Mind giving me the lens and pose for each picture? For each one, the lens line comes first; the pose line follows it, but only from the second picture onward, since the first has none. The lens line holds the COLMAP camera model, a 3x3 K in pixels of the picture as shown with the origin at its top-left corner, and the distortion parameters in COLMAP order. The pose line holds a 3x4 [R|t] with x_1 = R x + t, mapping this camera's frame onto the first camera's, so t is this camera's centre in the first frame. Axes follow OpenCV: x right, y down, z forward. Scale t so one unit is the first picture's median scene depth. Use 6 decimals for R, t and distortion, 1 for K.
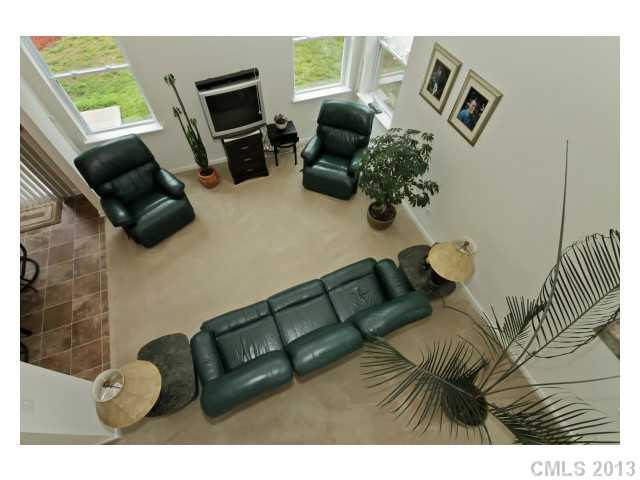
lens RADIAL K [[293.8, 0, 321.8], [0, 293.8, 238.9], [0, 0, 1]] dist [0.000402, 0.000042]
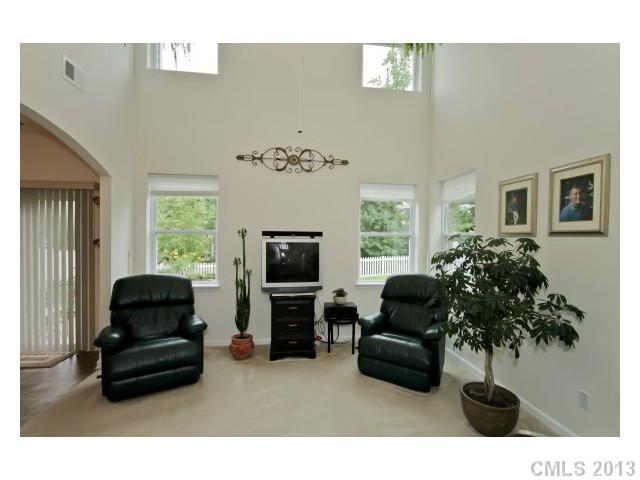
lens RADIAL K [[293.8, 0, 321.8], [0, 293.8, 238.9], [0, 0, 1]] dist [0.000402, 0.000042]
pose [[0.970333, -0.027302, -0.240227, 0.031790], [-0.183586, 0.563339, -0.805572, 0.266779], [0.157323, 0.825775, 0.541614, 0.409476]]
